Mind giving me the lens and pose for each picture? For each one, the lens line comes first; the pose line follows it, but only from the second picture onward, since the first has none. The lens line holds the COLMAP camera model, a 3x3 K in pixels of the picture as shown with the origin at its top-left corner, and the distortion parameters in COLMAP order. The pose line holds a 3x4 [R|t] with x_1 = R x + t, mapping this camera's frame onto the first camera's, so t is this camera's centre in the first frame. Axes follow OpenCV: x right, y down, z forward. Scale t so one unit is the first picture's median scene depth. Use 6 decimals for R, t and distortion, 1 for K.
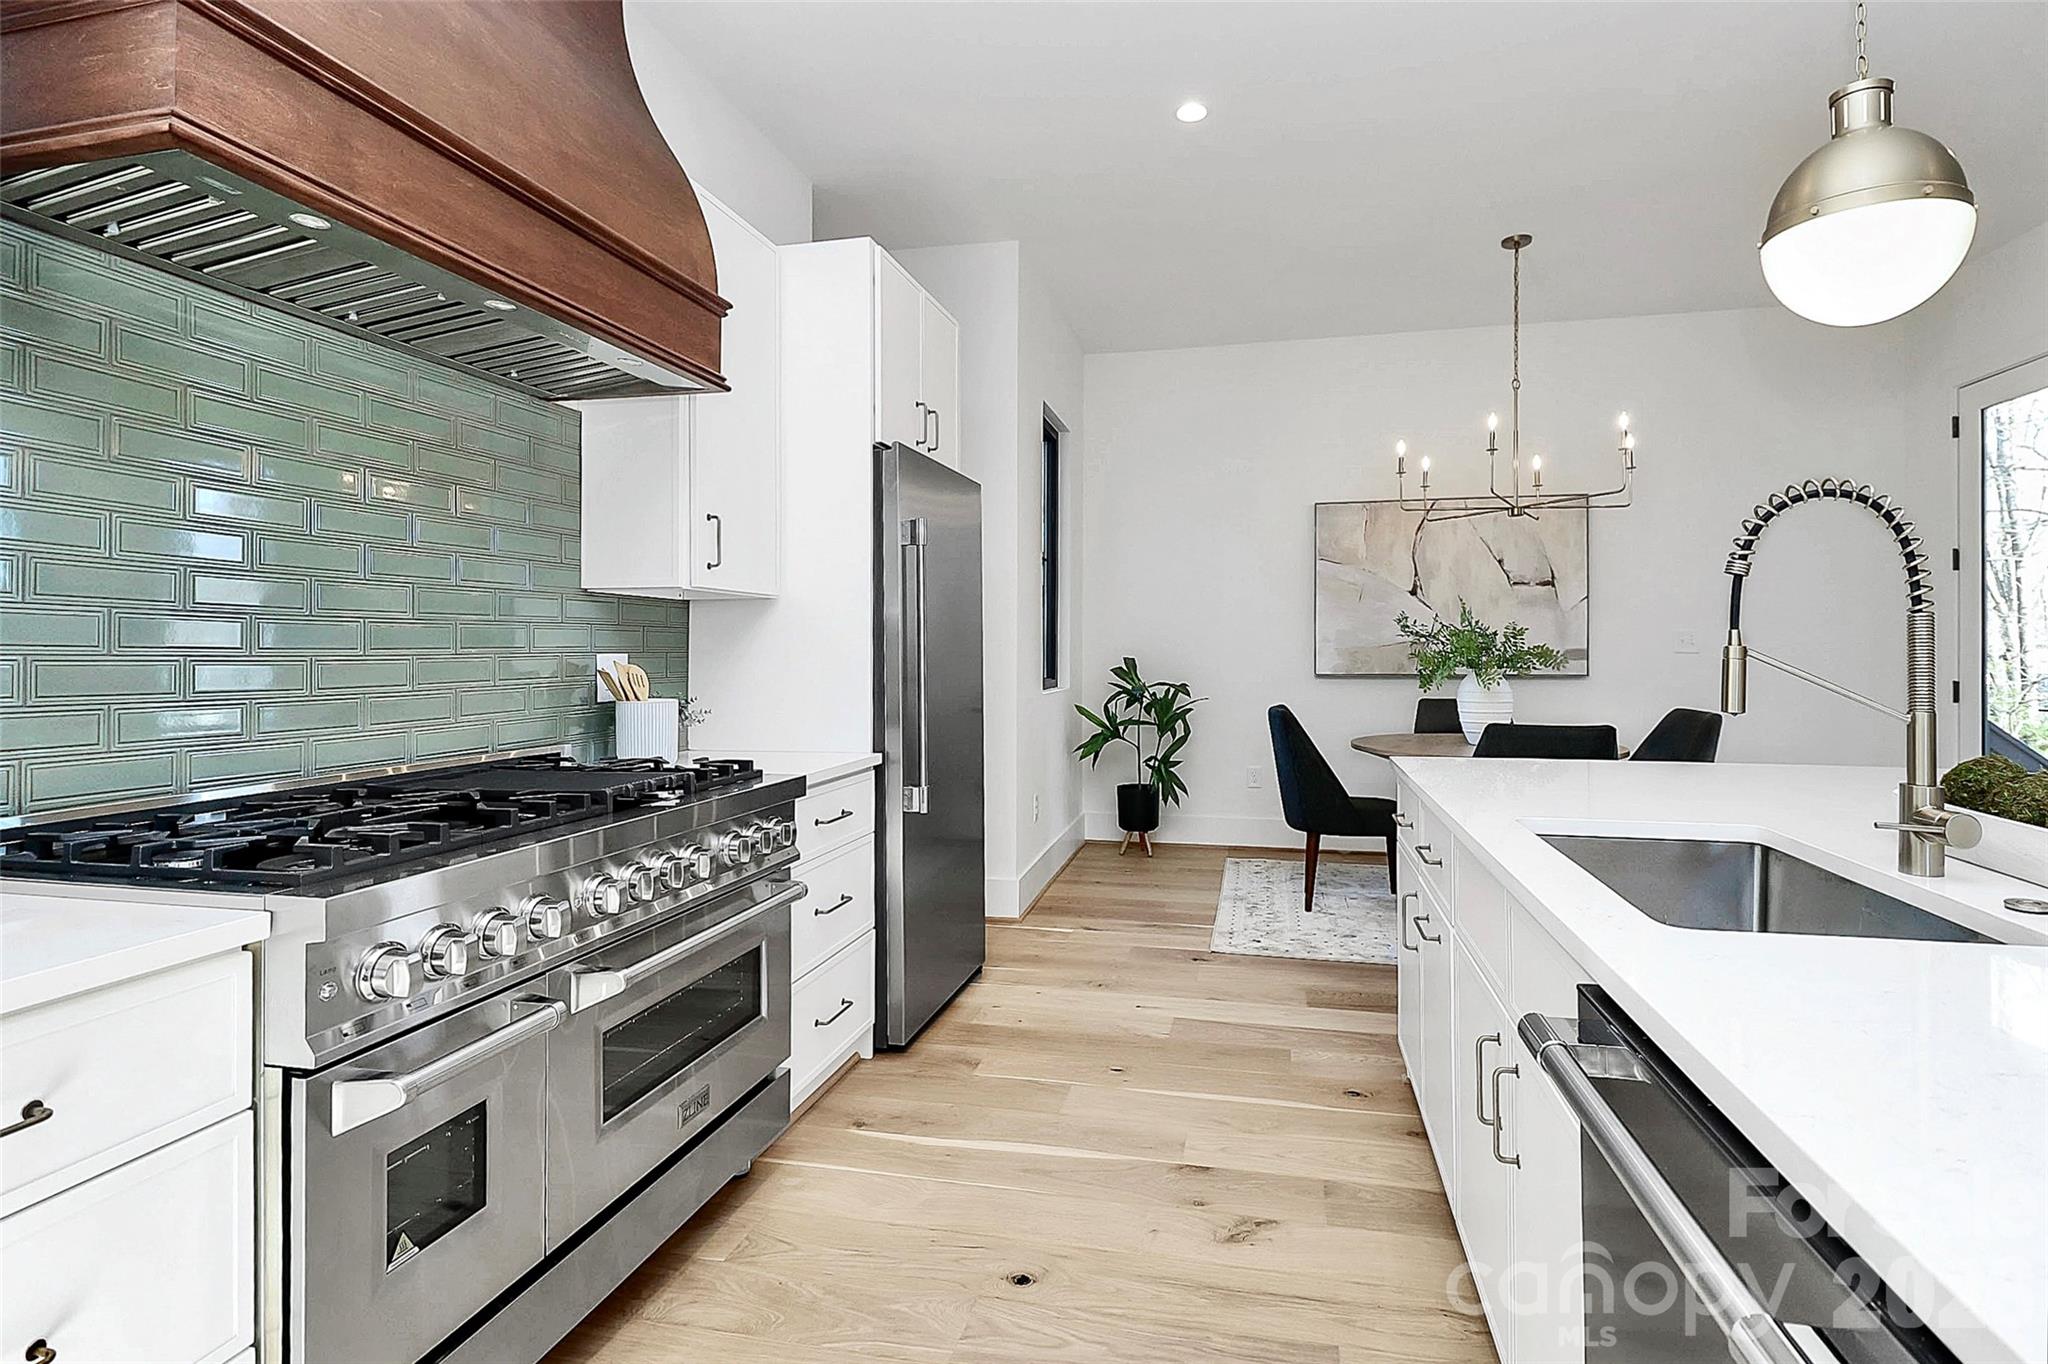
lens RADIAL K [[990.6, 0, 1110.6], [0, 990.6, 648.8], [0, 0, 1]] dist [0.003608, -0.000012]
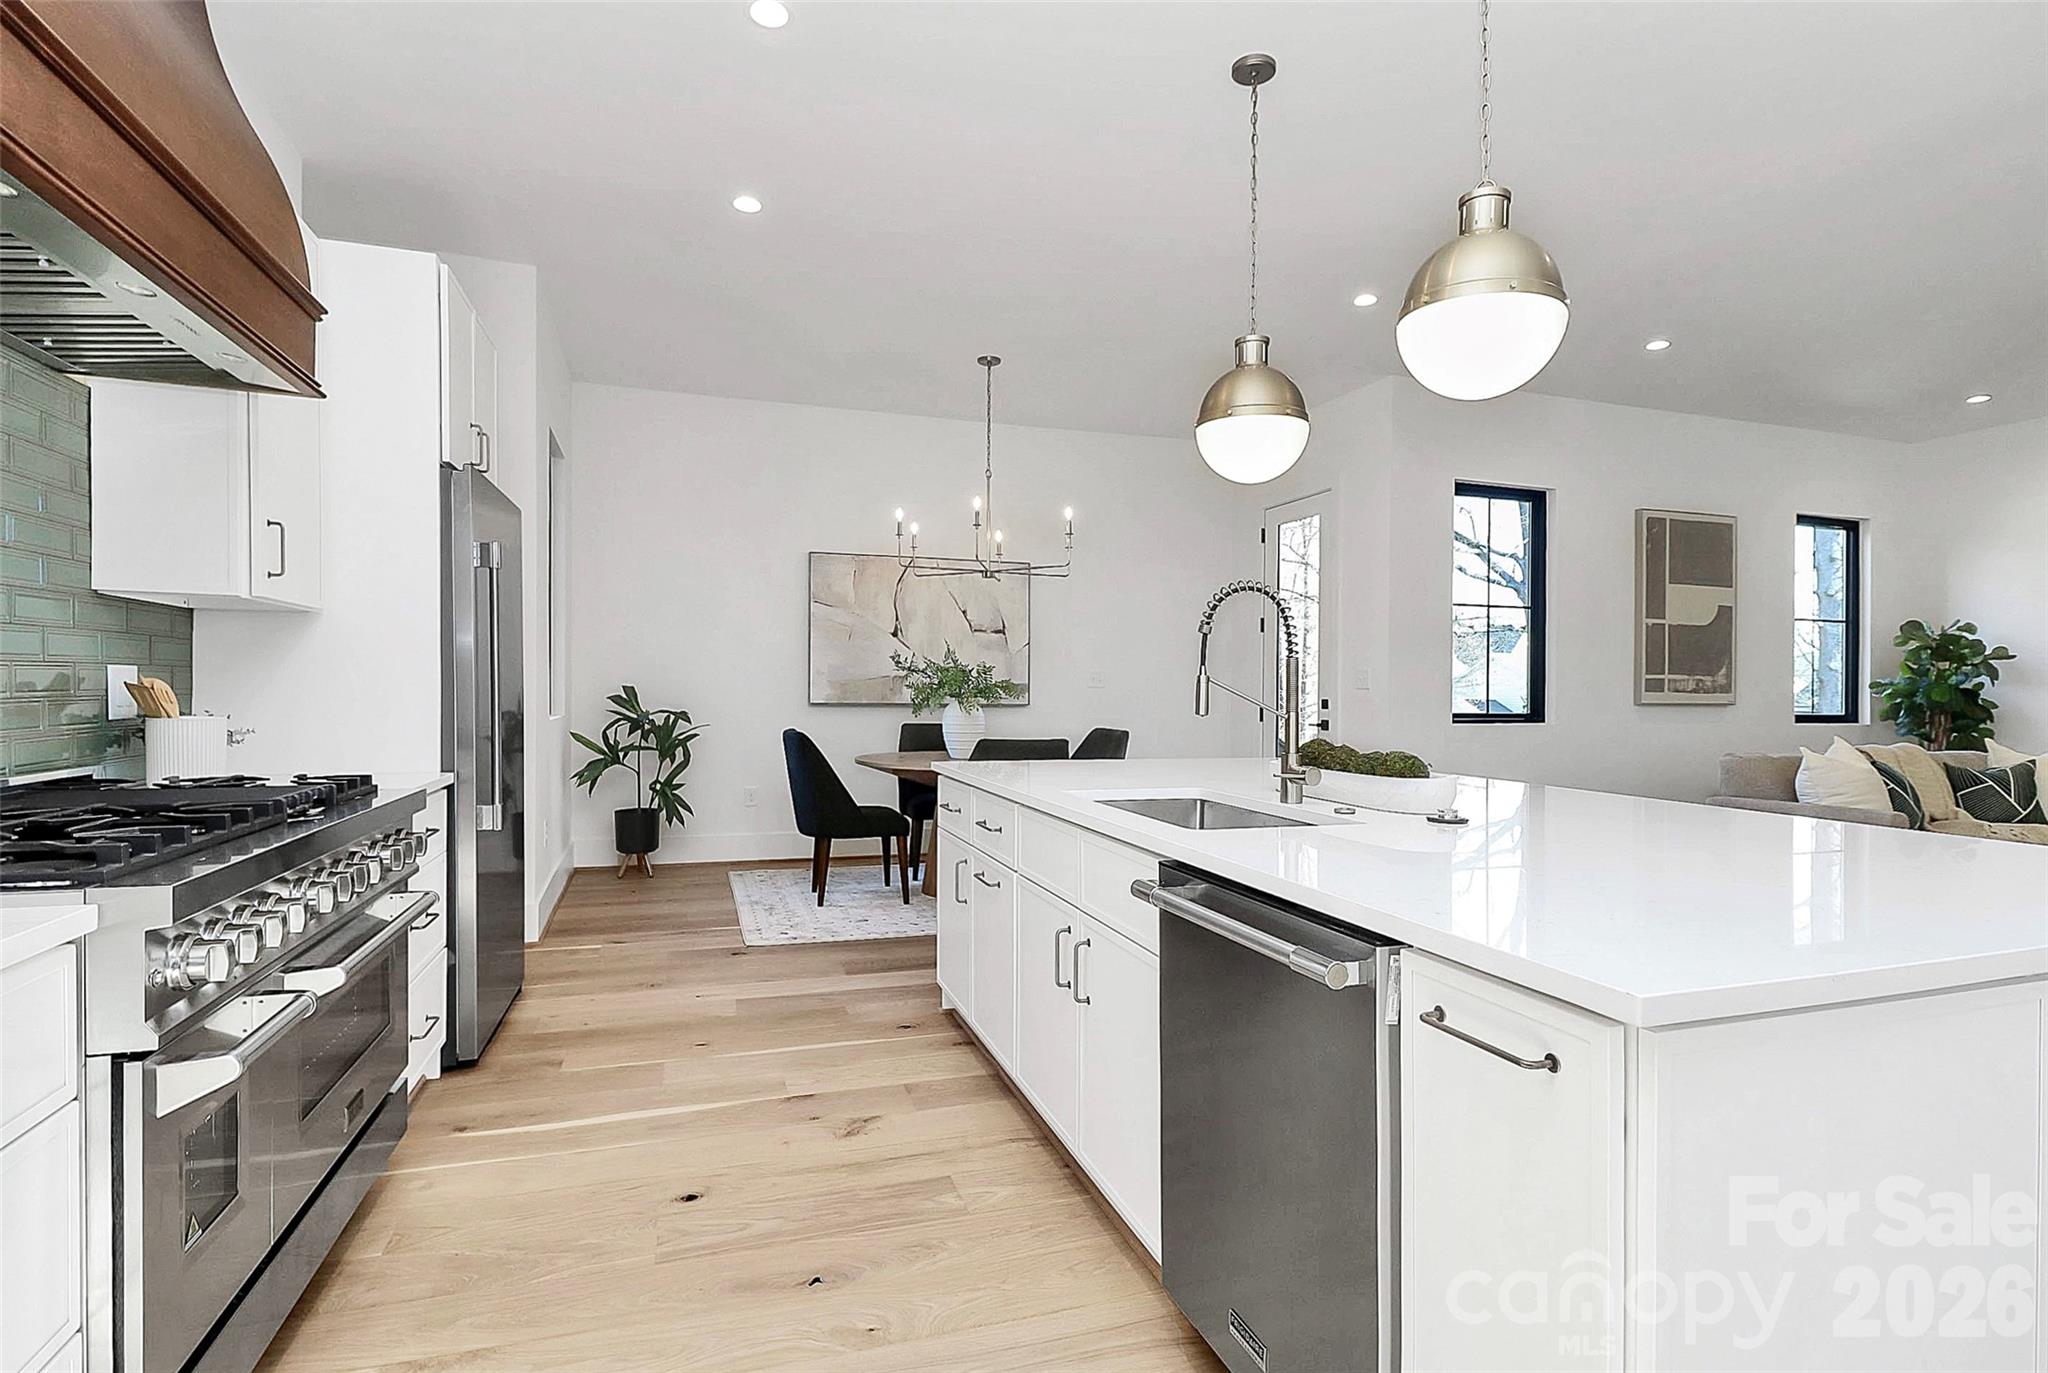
lens RADIAL K [[964.4, 0, 1017.2], [0, 964.4, 689.6], [0, 0, 1]] dist [0.001145, 0.000004]
pose [[0.873936, 0.014871, 0.485813, -0.181787], [-0.016324, 0.999866, -0.001239, 0.011652], [-0.485766, -0.006847, 0.874062, -0.114177]]
